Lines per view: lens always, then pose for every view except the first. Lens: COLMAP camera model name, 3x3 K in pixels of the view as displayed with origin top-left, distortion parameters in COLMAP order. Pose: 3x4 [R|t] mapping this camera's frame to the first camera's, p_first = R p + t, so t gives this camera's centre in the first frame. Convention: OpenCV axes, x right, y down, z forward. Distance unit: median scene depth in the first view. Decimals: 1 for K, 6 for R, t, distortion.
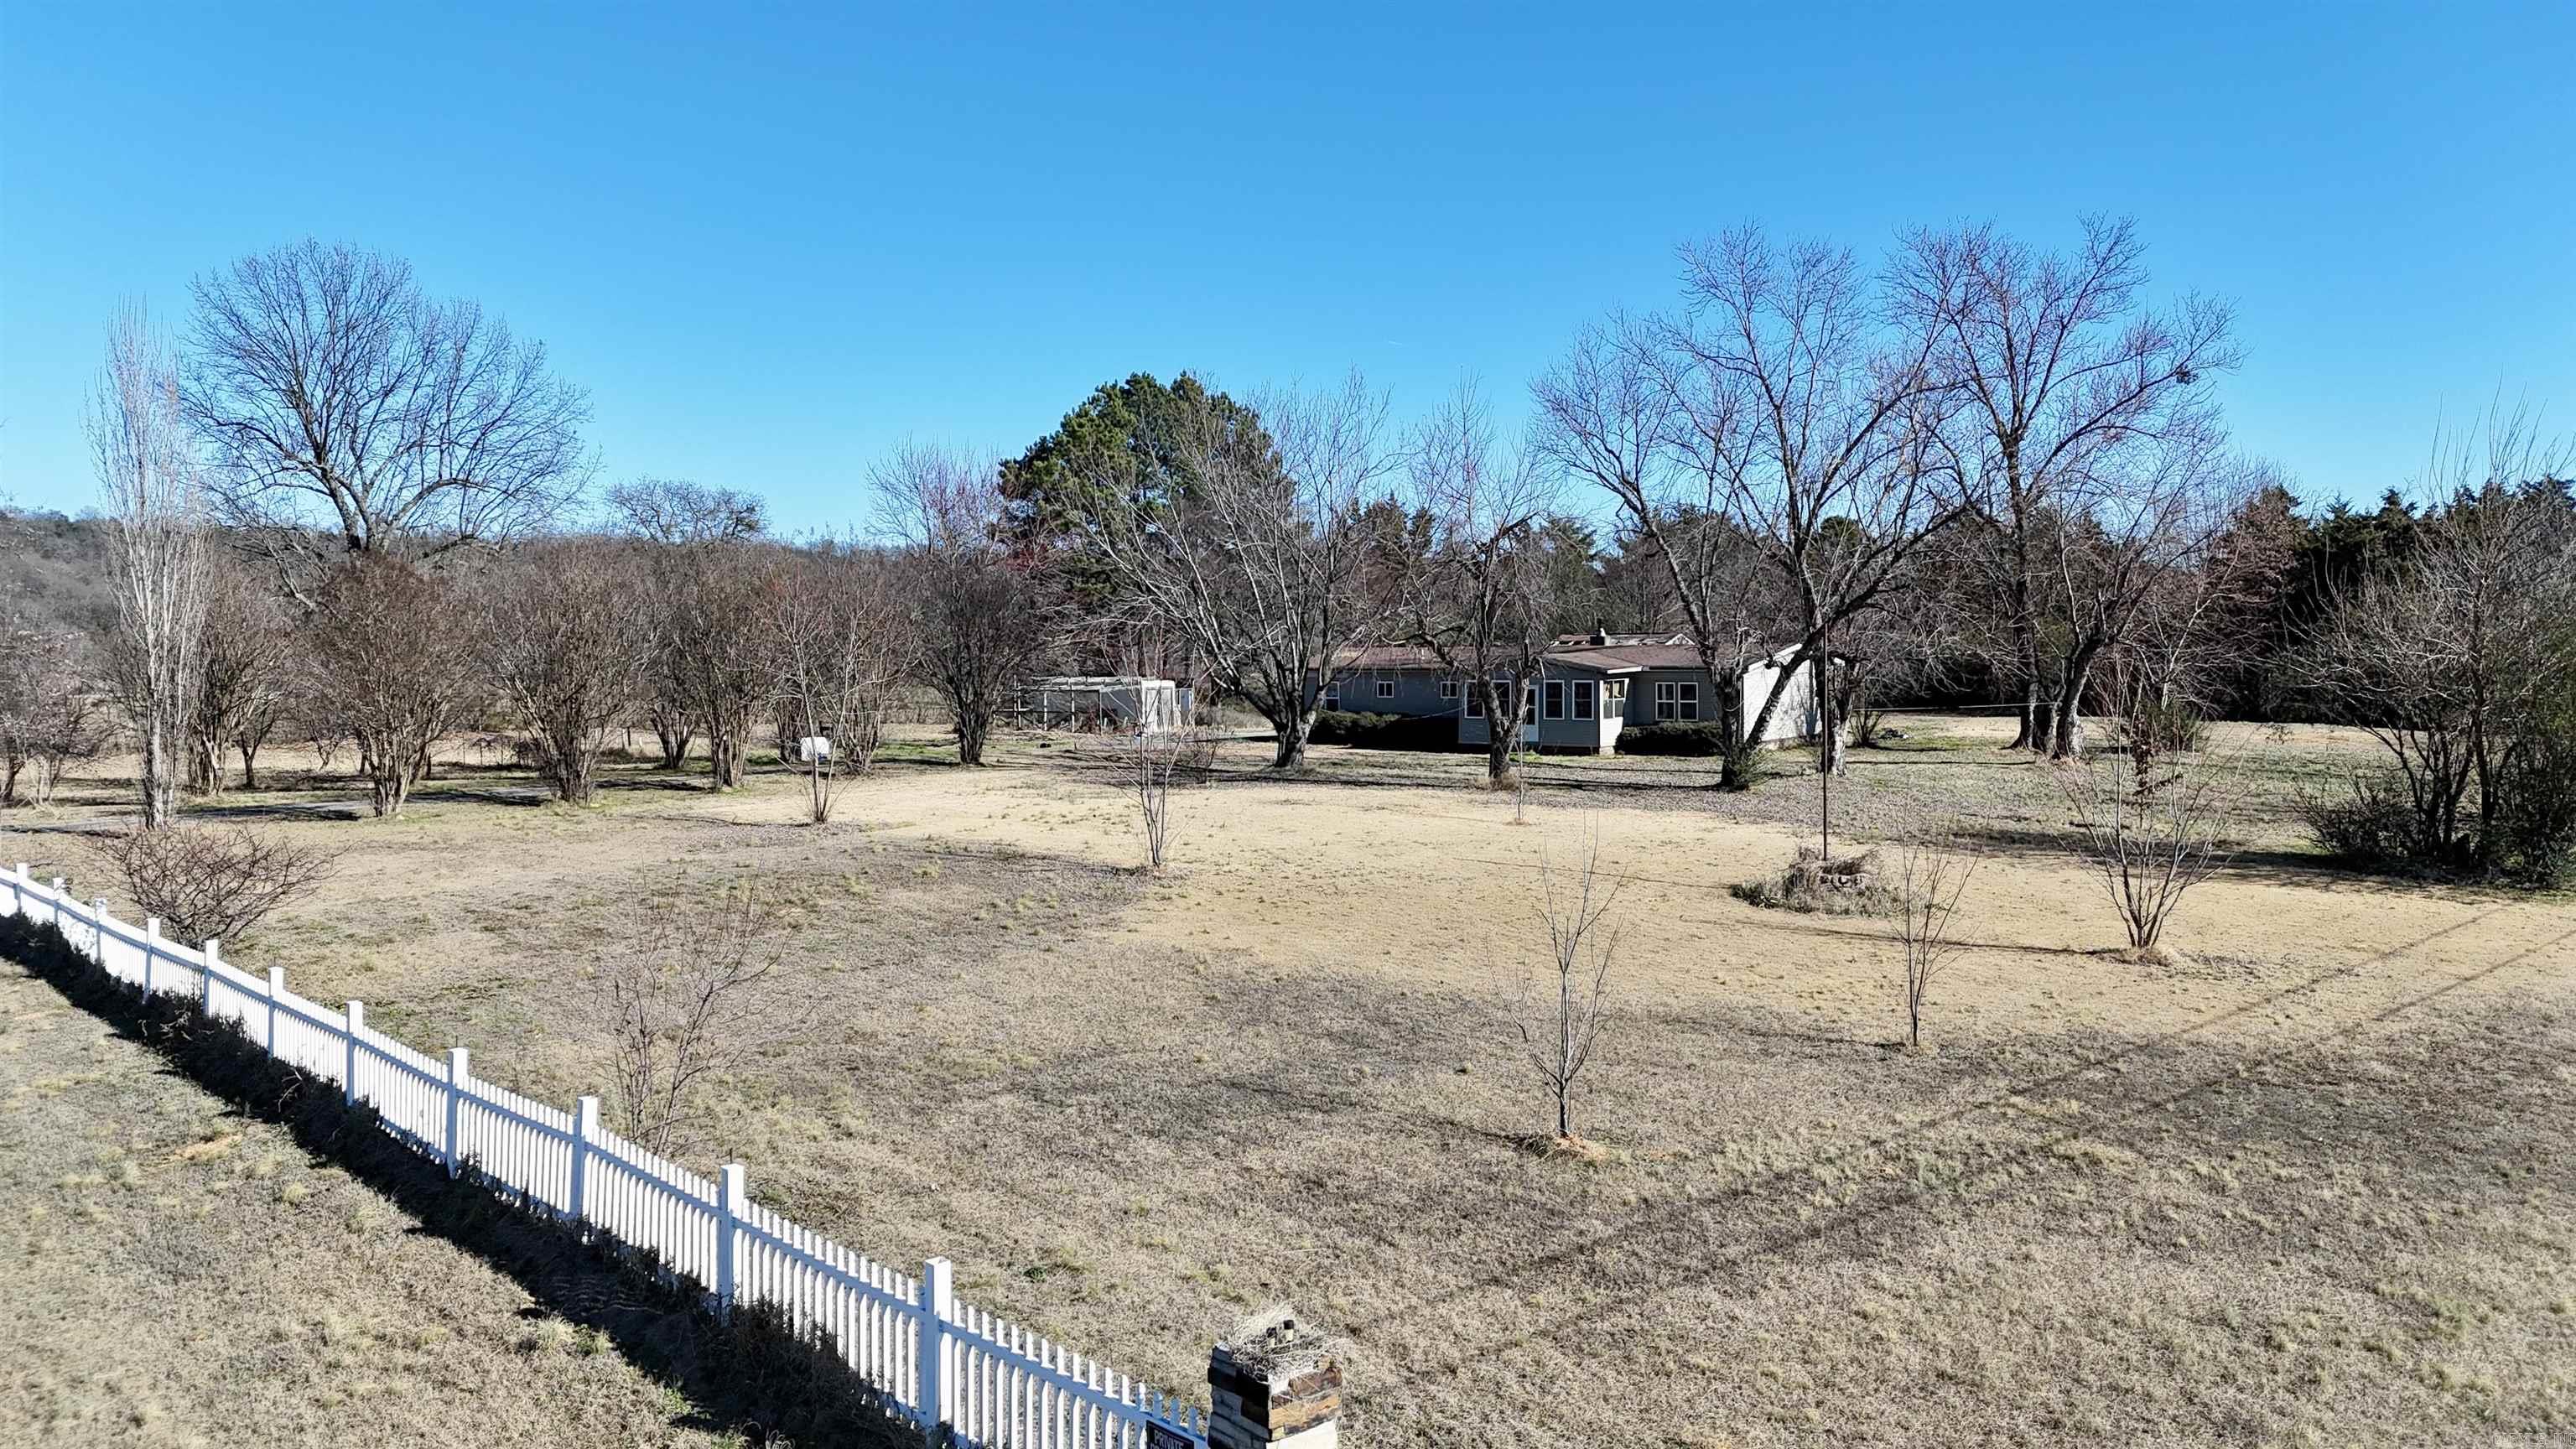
lens RADIAL K [[1850.9, 0, 1288.7], [0, 1850.9, 712.6], [0, 0, 1]] dist [0.010516, -0.001069]
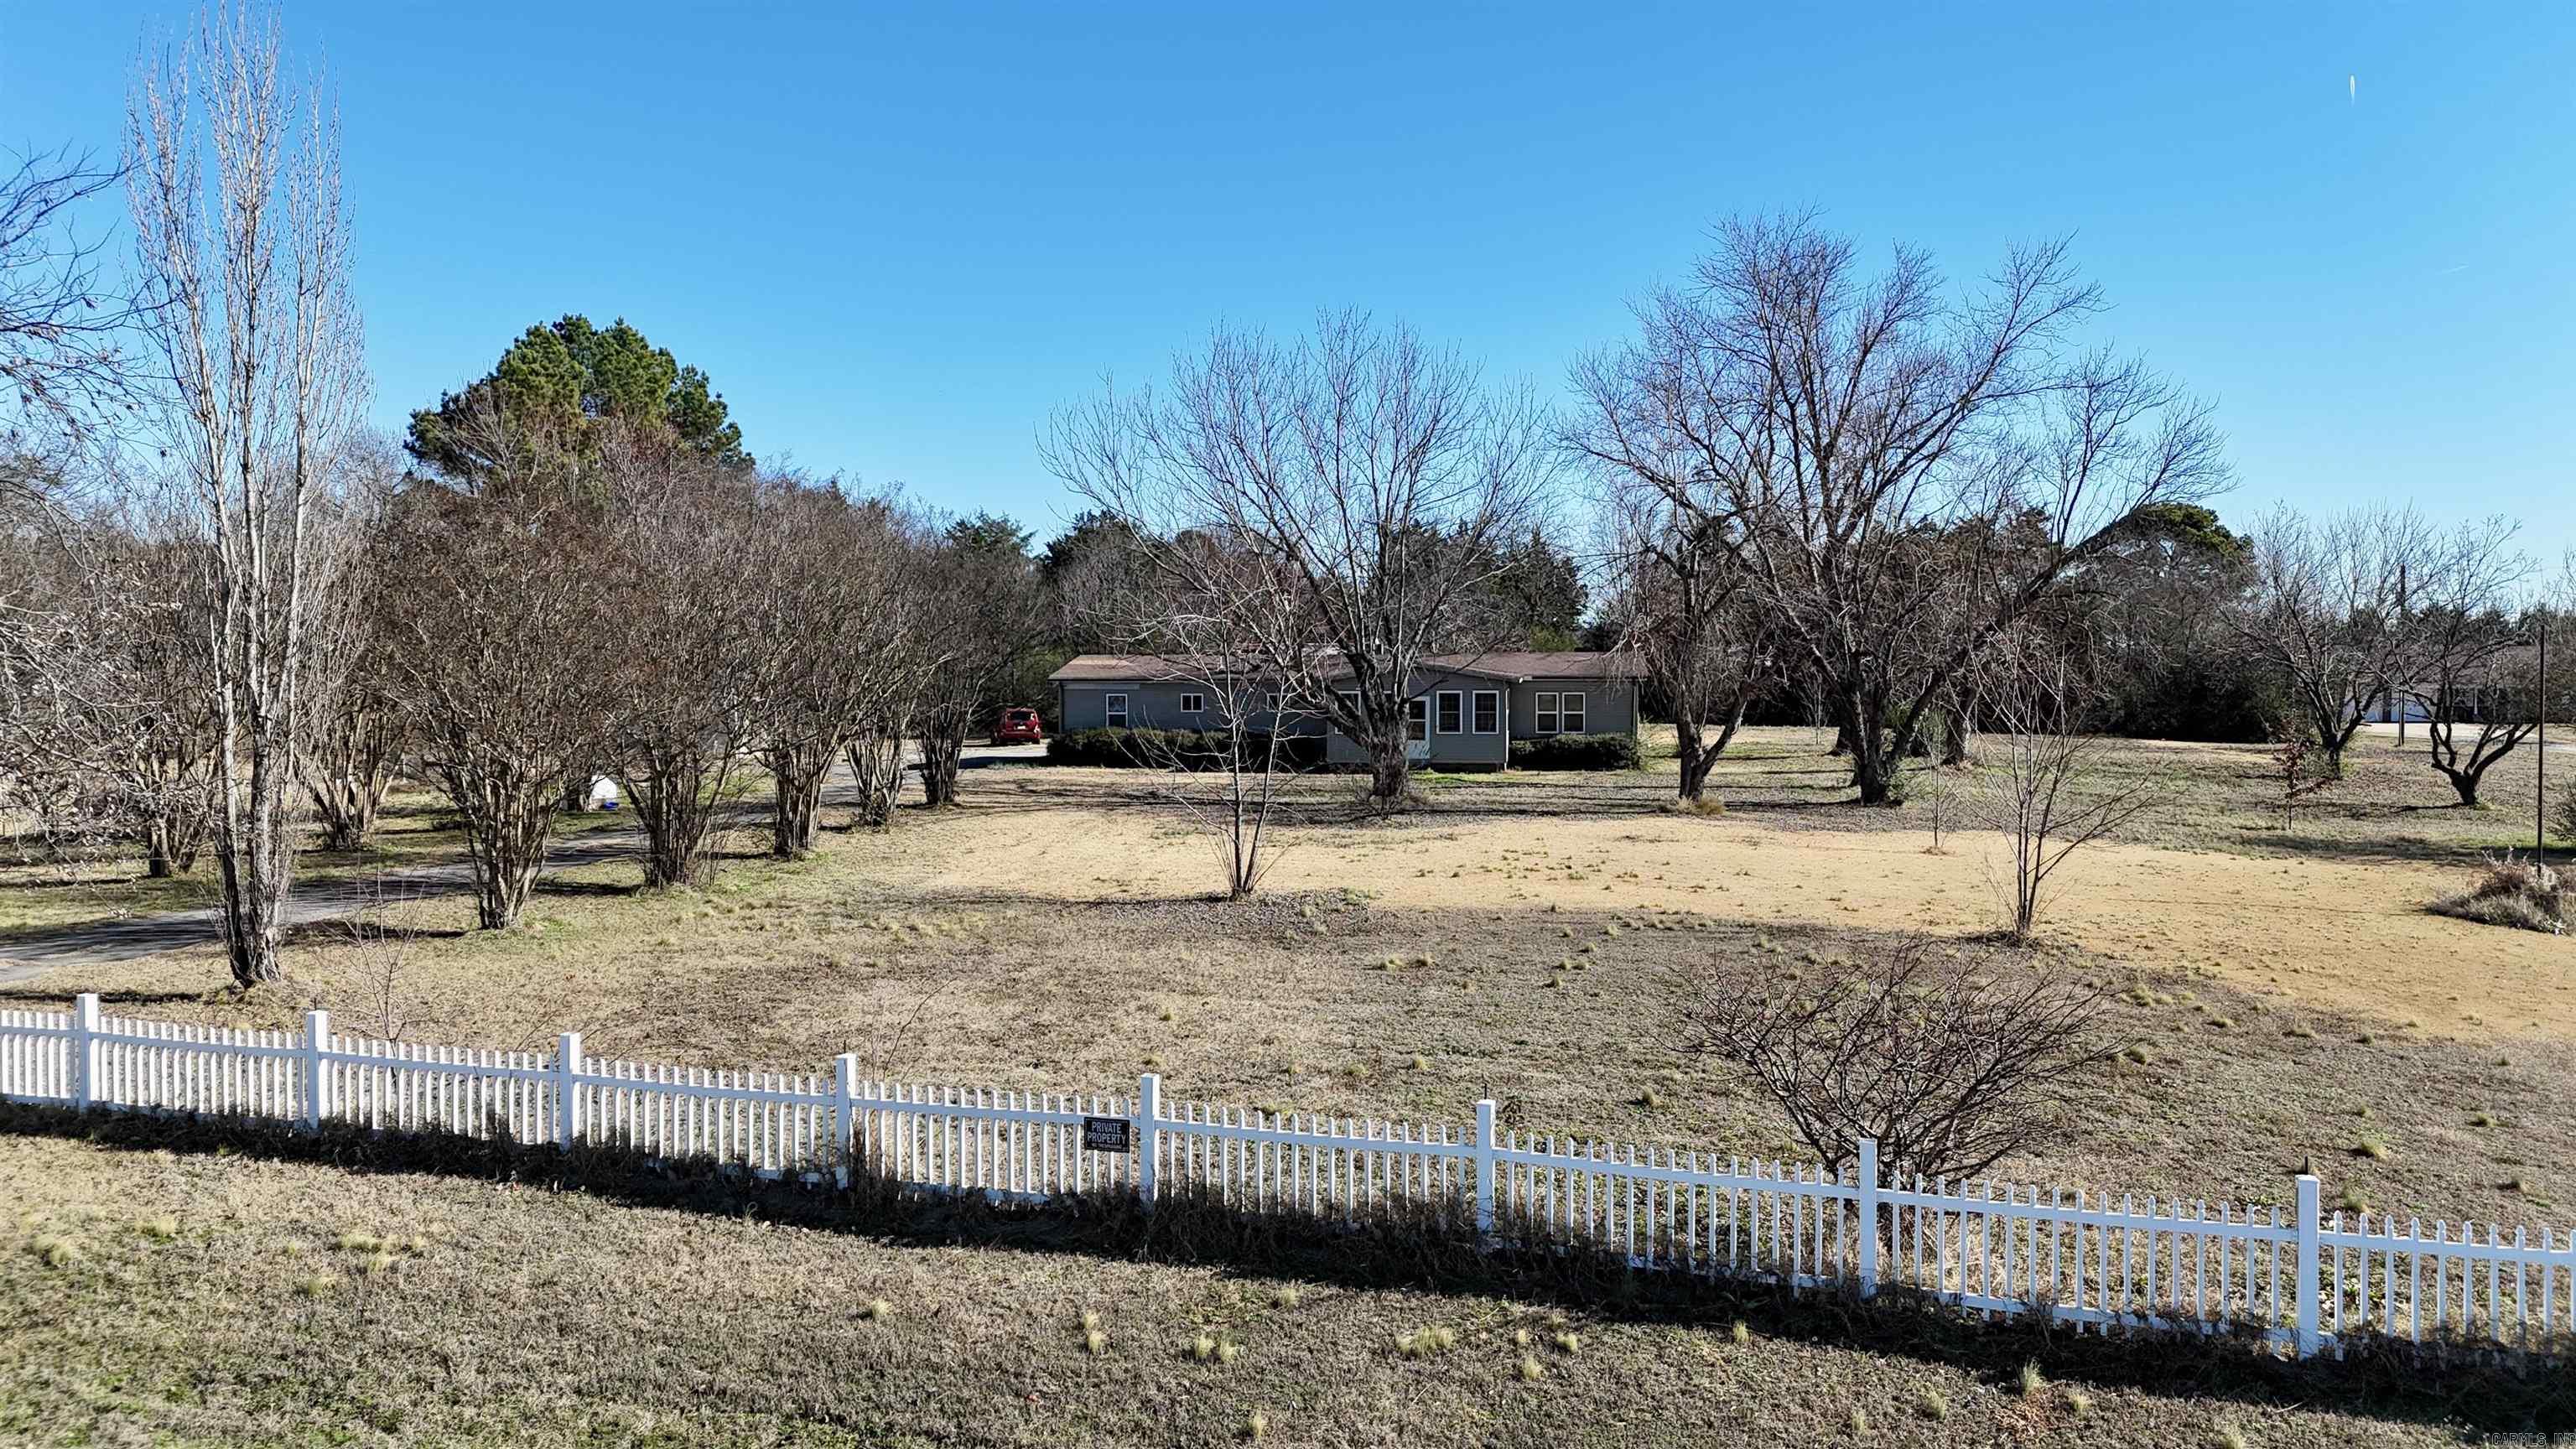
lens RADIAL K [[1850.9, 0, 1303.0], [0, 1850.9, 729.4], [0, 0, 1]] dist [0.010516, -0.001069]
pose [[0.863236, -0.013815, 0.504611, -0.274909], [0.012921, 0.999903, 0.005271, -0.003115], [-0.504634, 0.001970, 0.863331, 0.181215]]
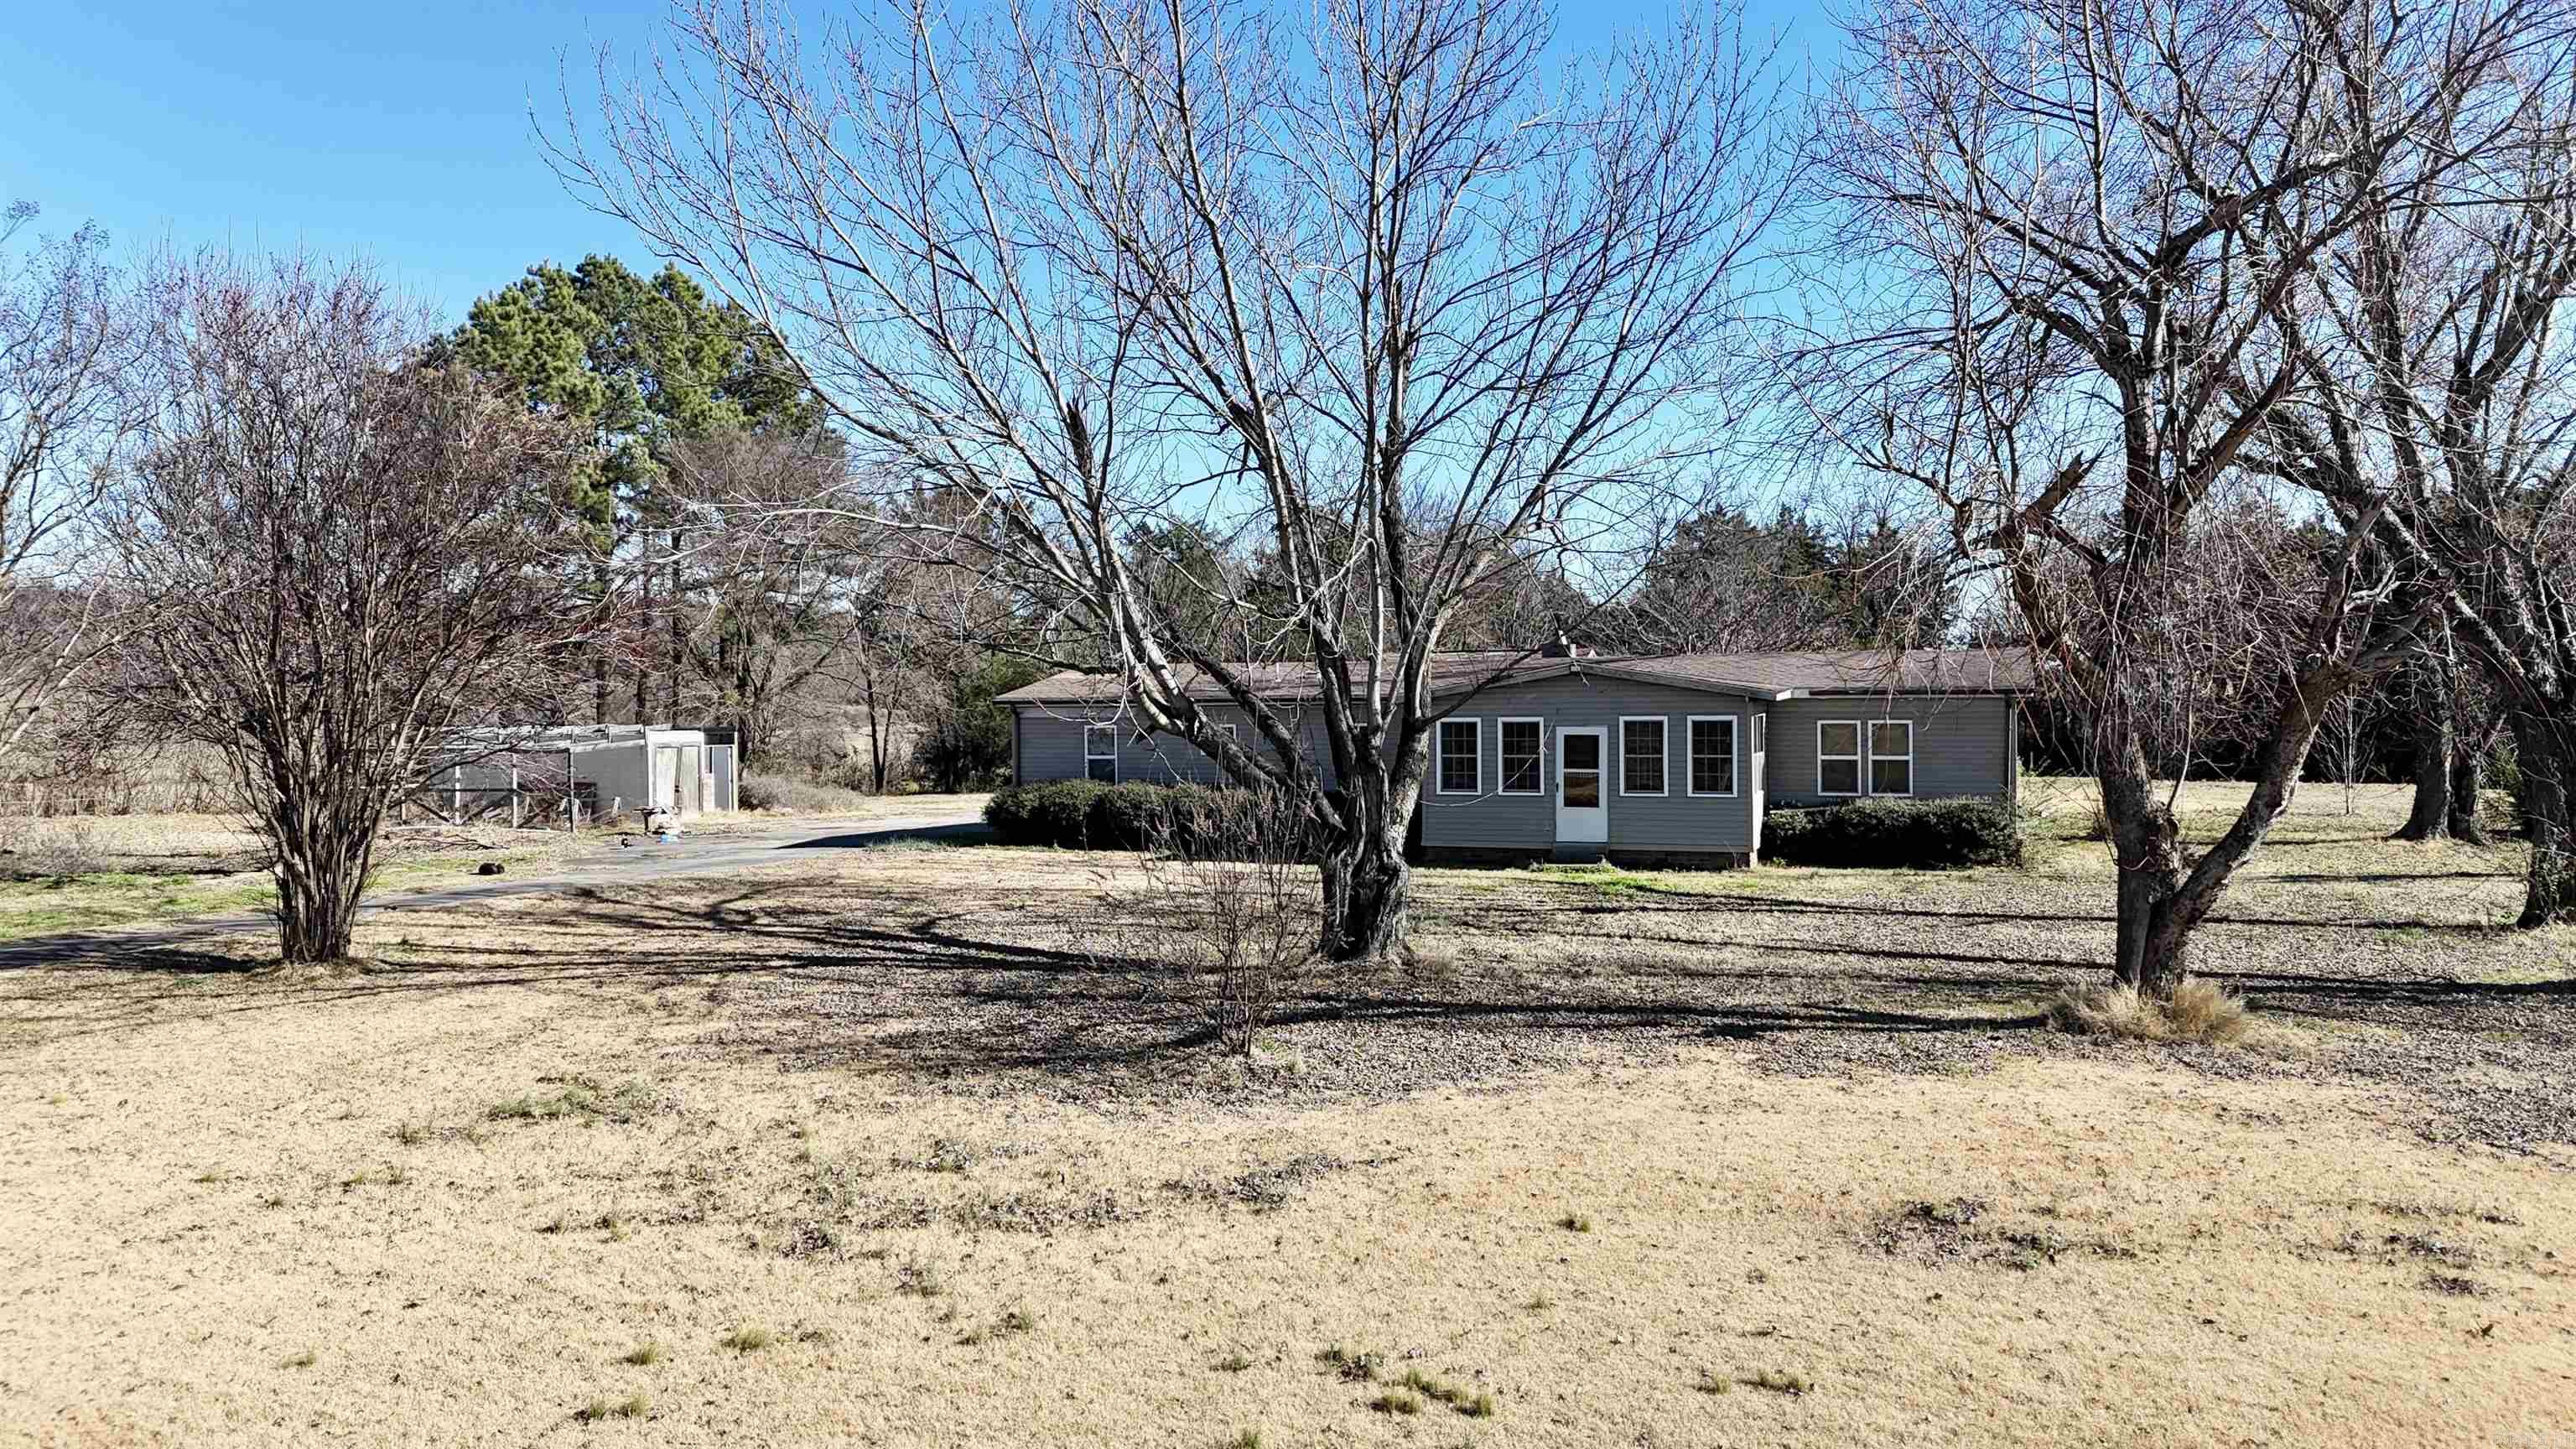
lens RADIAL K [[1850.9, 0, 1293.2], [0, 1850.9, 718.9], [0, 0, 1]] dist [0.010516, -0.001069]
pose [[0.948163, -0.000014, 0.317784, -0.072675], [0.010071, 0.999499, -0.030004, -0.002124], [-0.317624, 0.031649, 0.947688, 0.410150]]
